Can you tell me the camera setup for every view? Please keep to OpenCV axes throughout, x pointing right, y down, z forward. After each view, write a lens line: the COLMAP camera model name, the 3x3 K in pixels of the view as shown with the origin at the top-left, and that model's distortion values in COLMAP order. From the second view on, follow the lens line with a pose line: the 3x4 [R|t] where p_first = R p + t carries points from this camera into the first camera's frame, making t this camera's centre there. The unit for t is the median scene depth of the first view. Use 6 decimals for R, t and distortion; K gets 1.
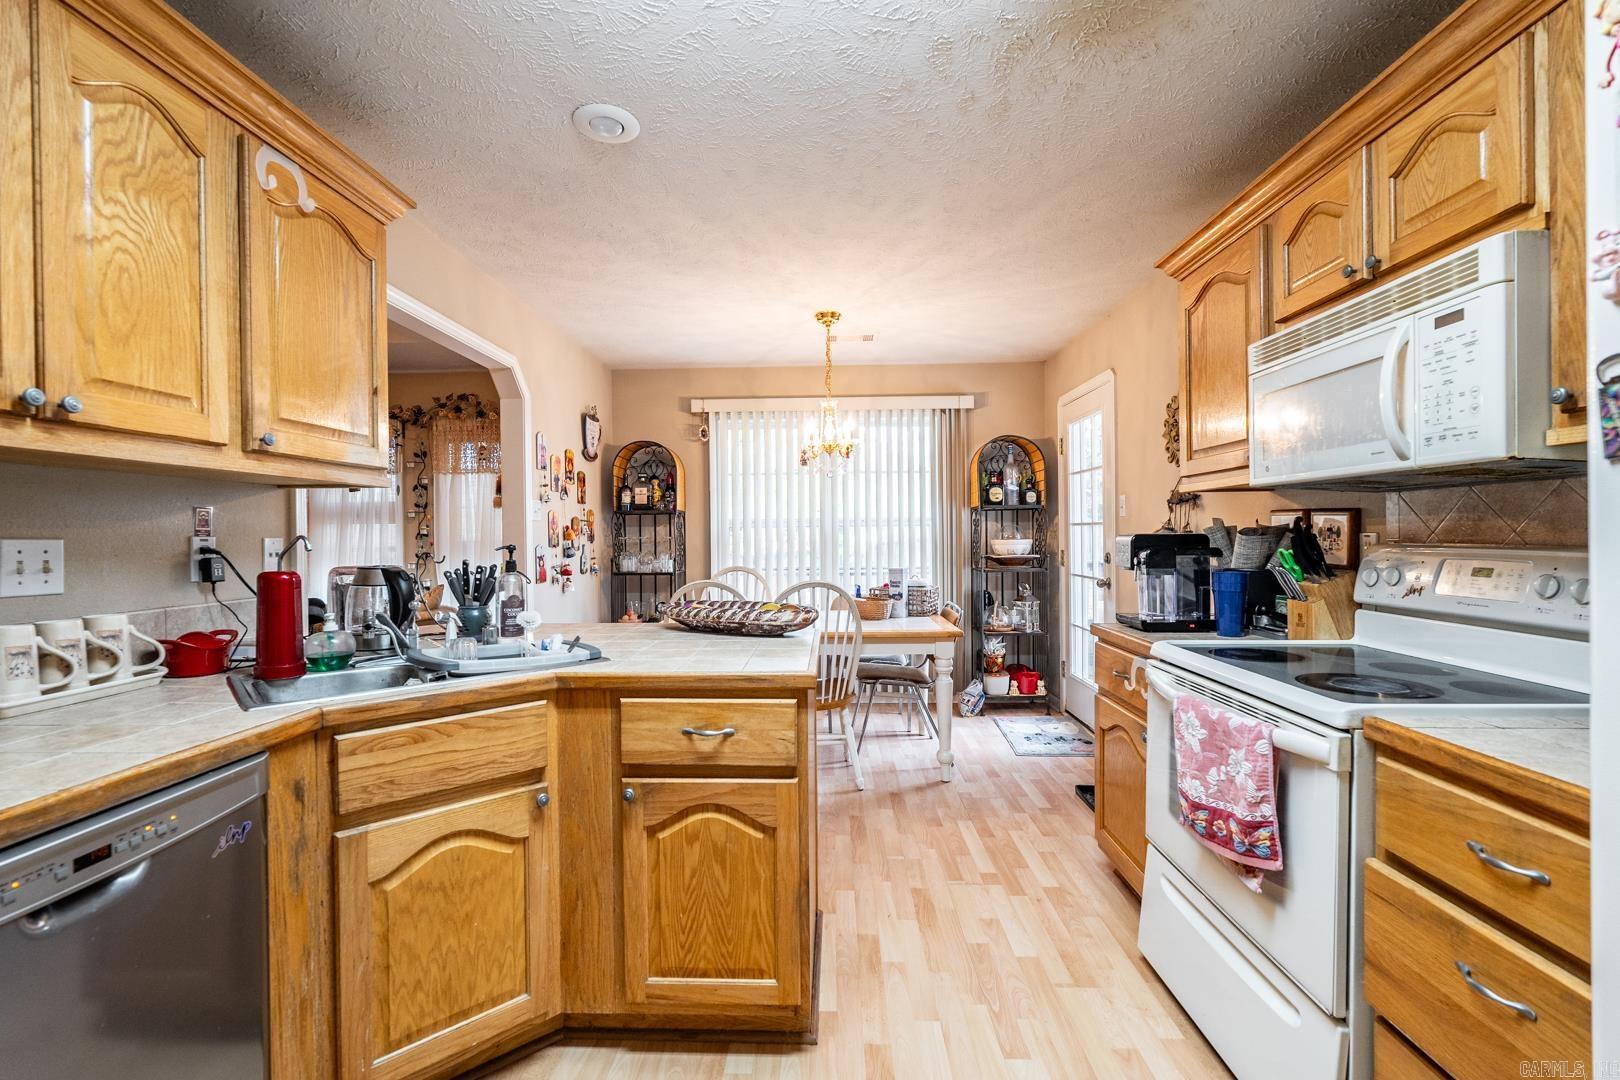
lens RADIAL K [[710.1, 0, 810.0], [0, 710.1, 540.0], [0, 0, 1]] dist [-0.014224, 0.005968]
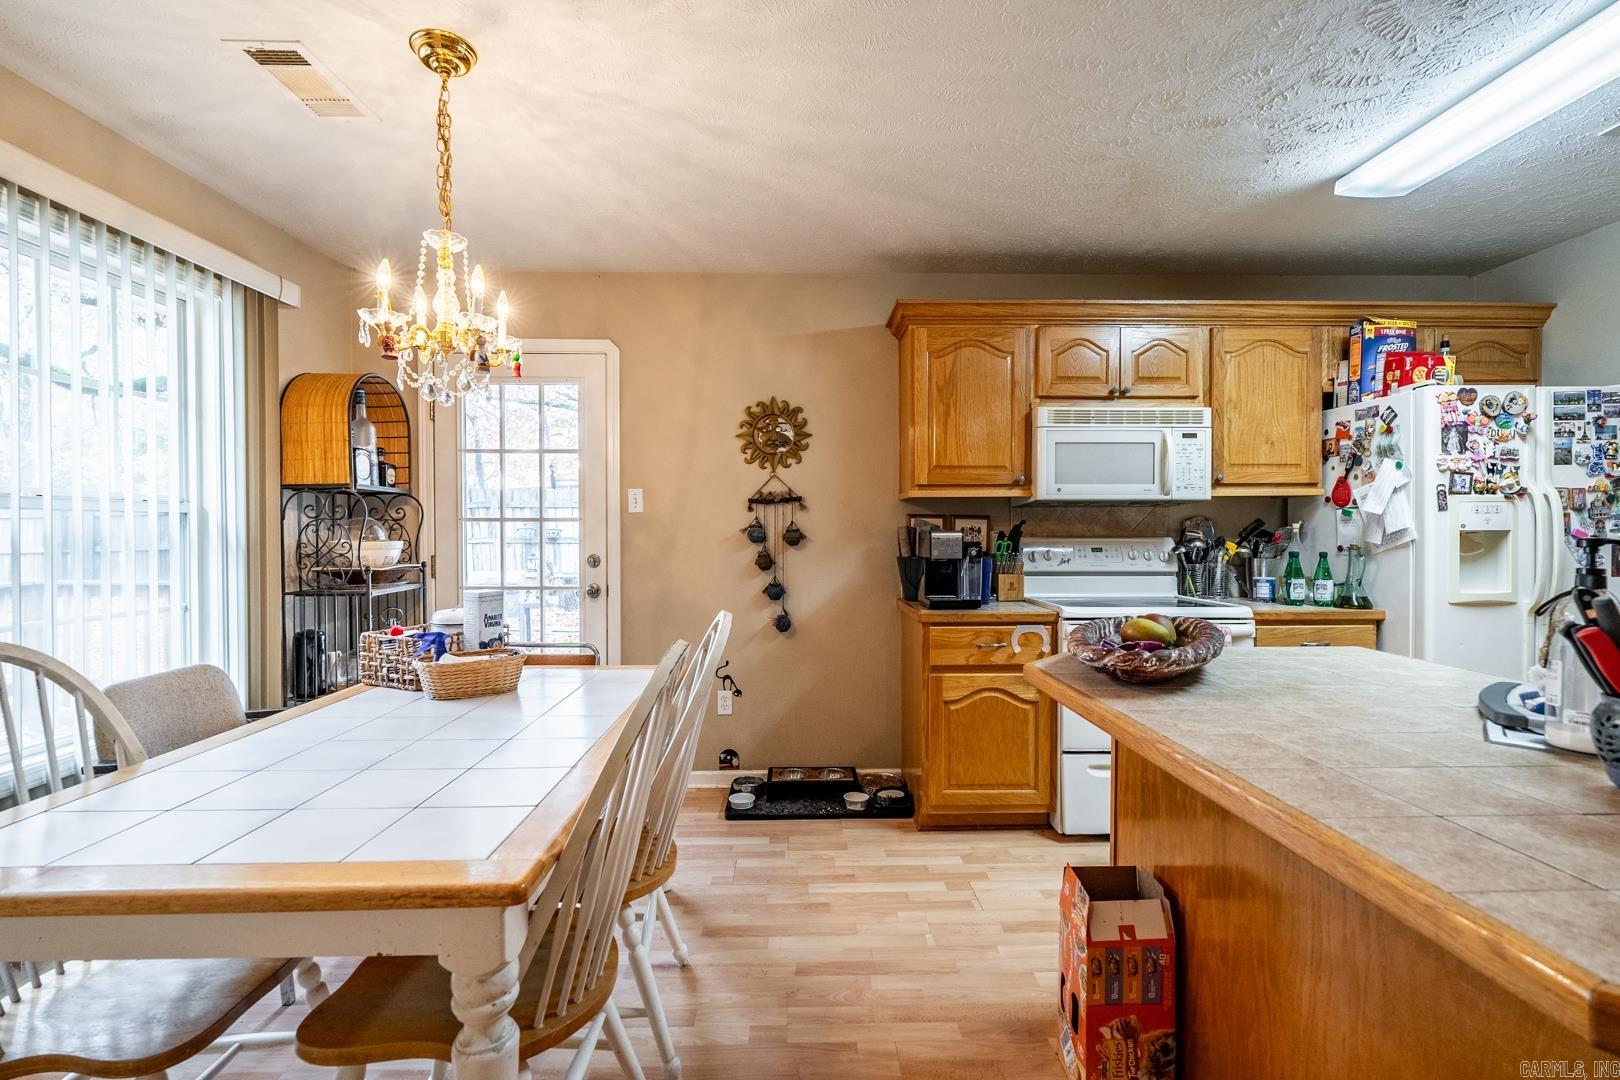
lens RADIAL K [[710.1, 0, 810.0], [0, 710.1, 540.0], [0, 0, 1]] dist [-0.014224, 0.005968]
pose [[-0.046945, -0.000183, 0.998897, -0.724922], [0.009953, 0.999950, 0.000650, 0.004607], [-0.998848, 0.009972, -0.046940, 1.291234]]
